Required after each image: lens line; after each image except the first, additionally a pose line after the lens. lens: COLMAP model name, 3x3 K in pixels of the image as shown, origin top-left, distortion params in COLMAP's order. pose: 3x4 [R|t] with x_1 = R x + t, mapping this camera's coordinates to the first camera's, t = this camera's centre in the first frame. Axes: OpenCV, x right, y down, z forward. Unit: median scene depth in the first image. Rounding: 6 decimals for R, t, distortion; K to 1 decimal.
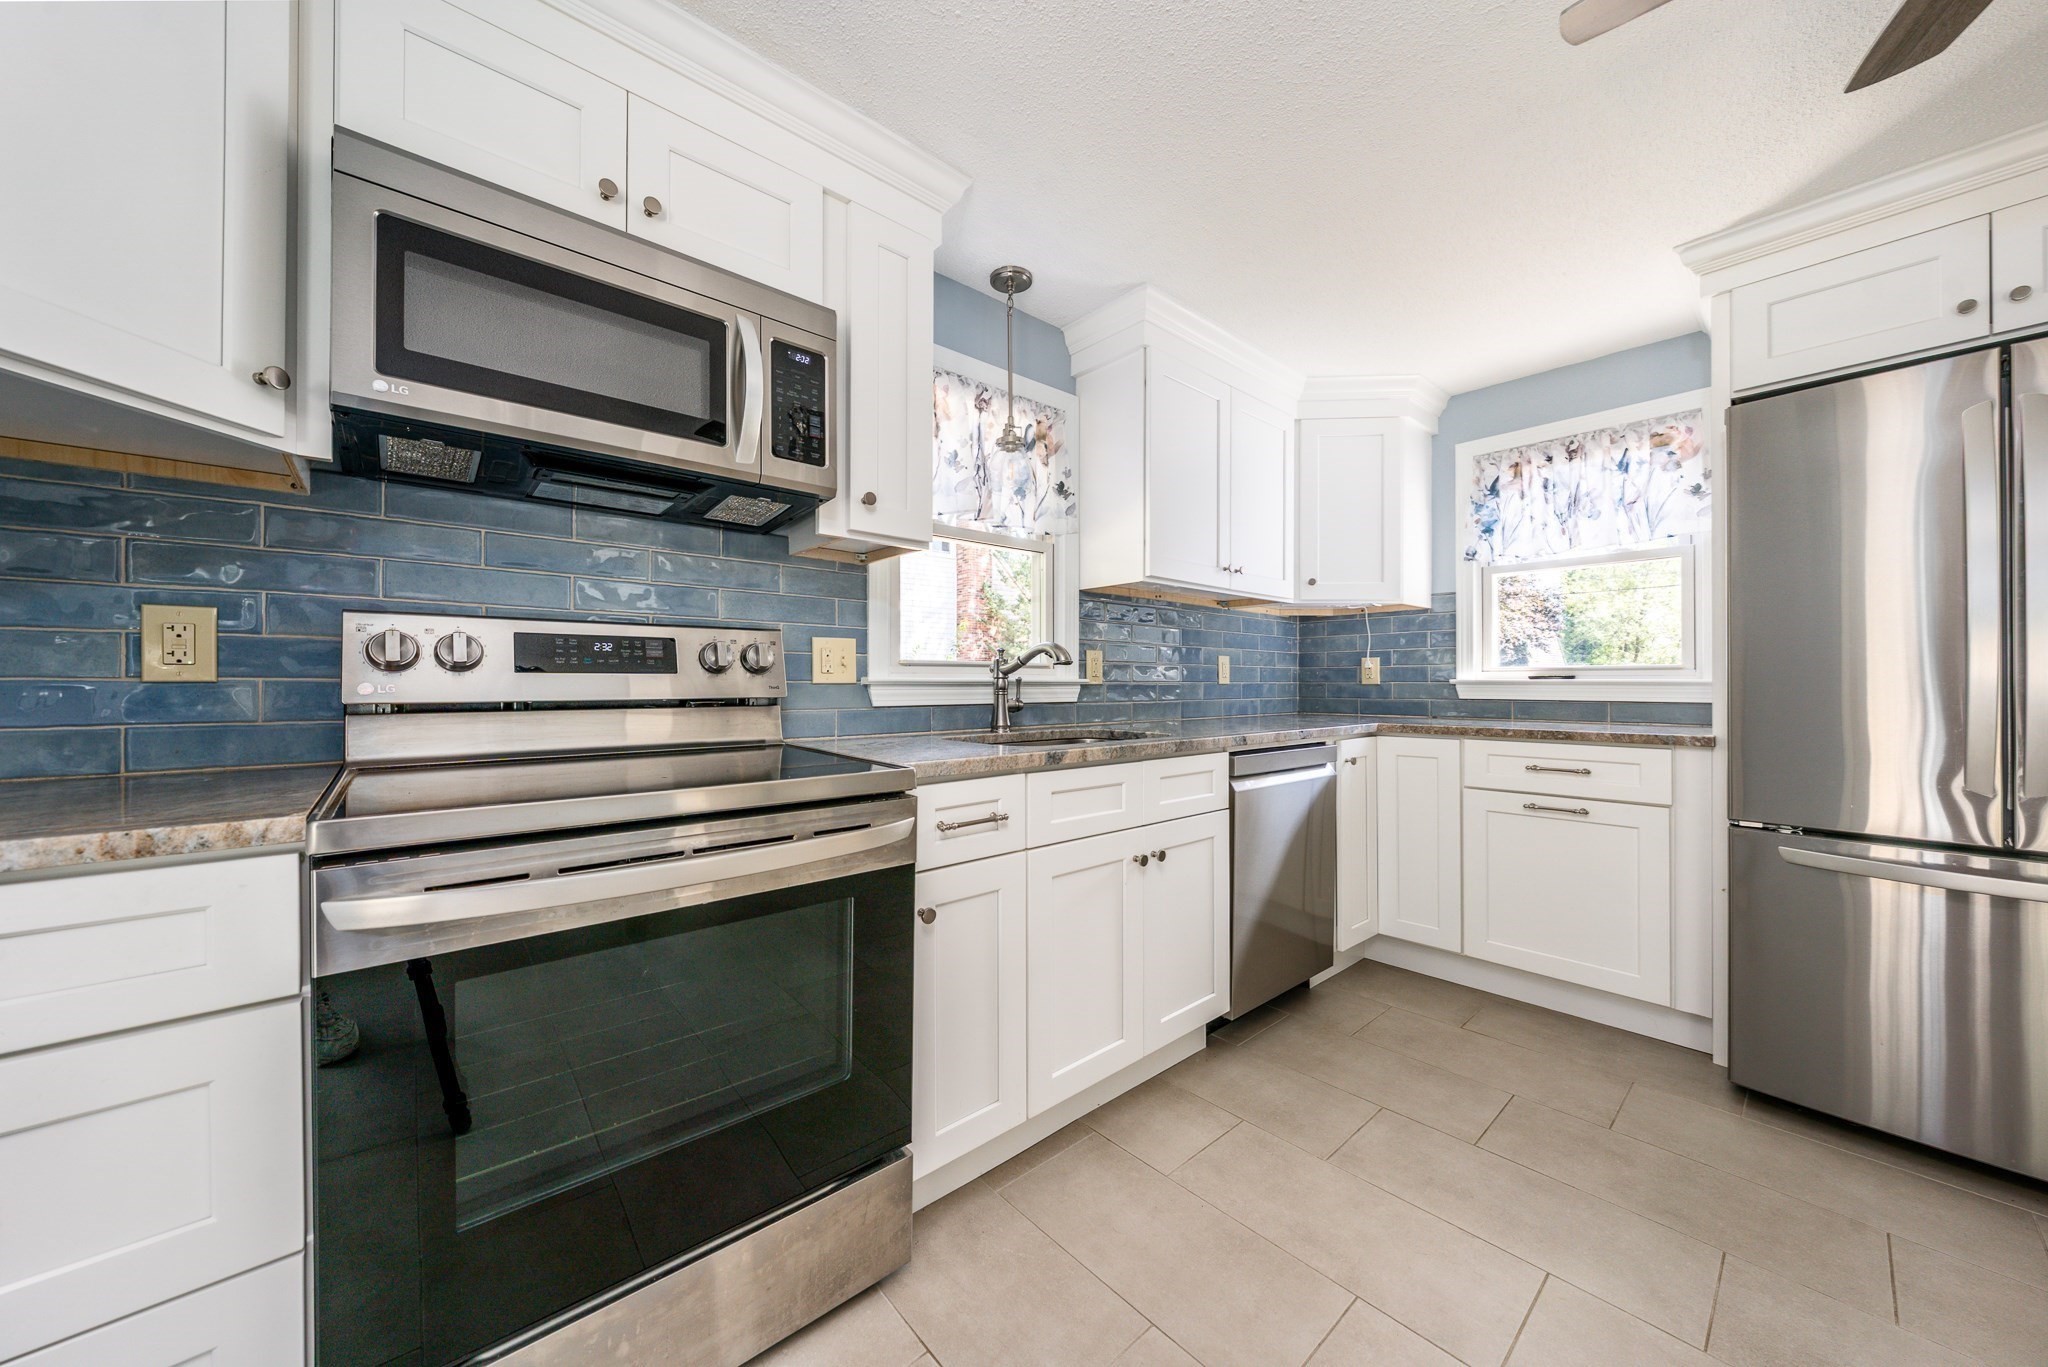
lens RADIAL K [[711.5, 0, 1013.3], [0, 711.5, 680.2], [0, 0, 1]] dist [-0.005700, 0.000324]
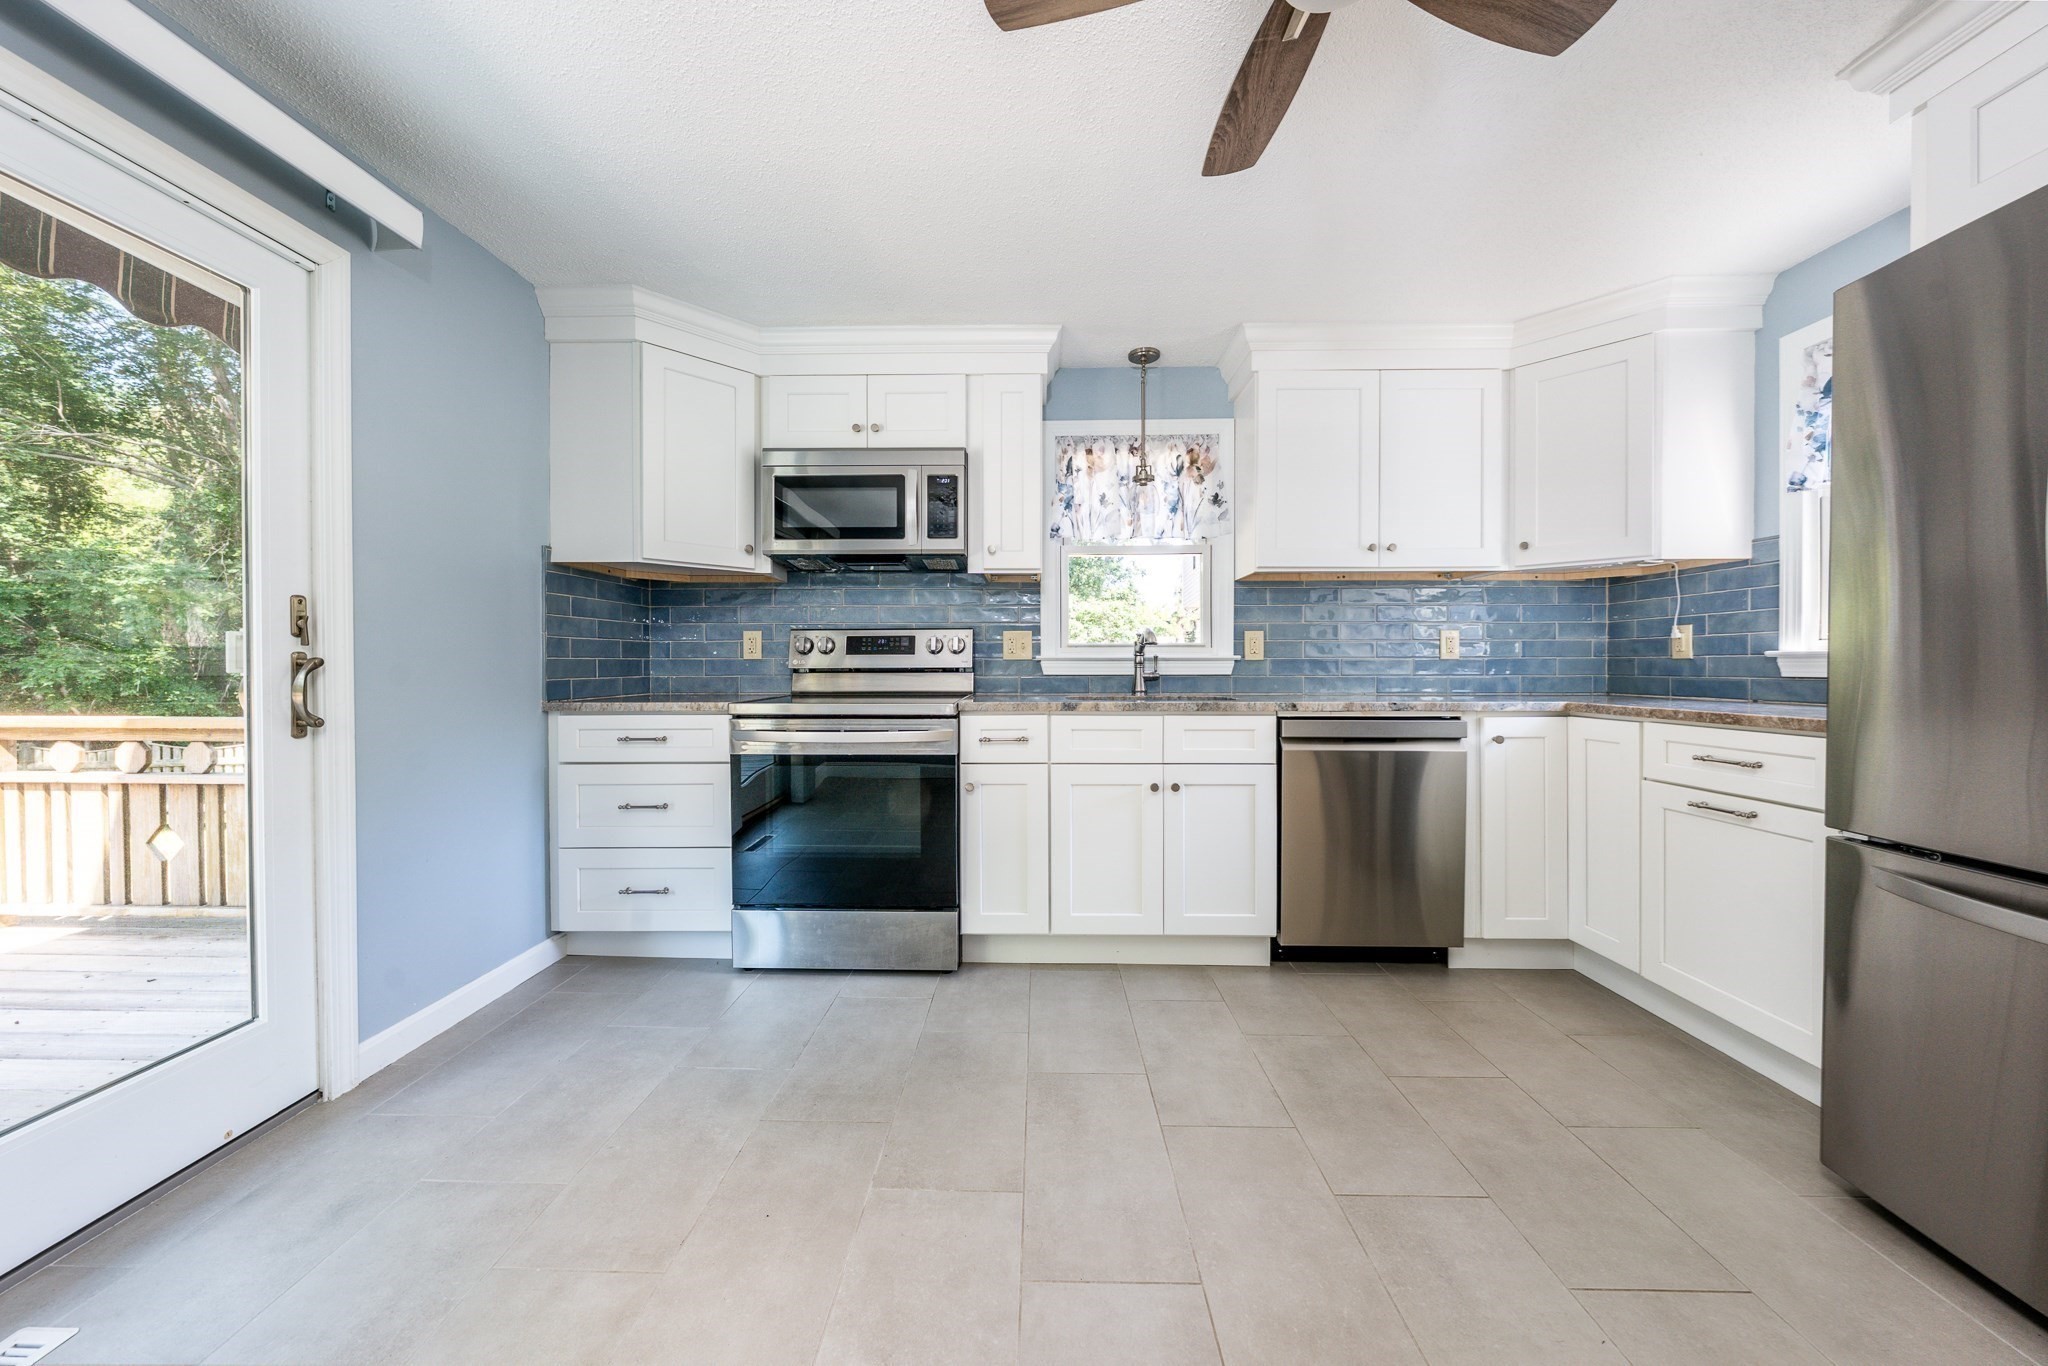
lens RADIAL K [[711.5, 0, 1009.3], [0, 711.5, 669.2], [0, 0, 1]] dist [-0.005700, 0.000324]
pose [[0.723820, 0.002709, -0.689983, 0.782193], [0.004896, 0.999947, 0.009062, 0.010675], [0.689971, -0.009938, 0.723768, -0.152807]]
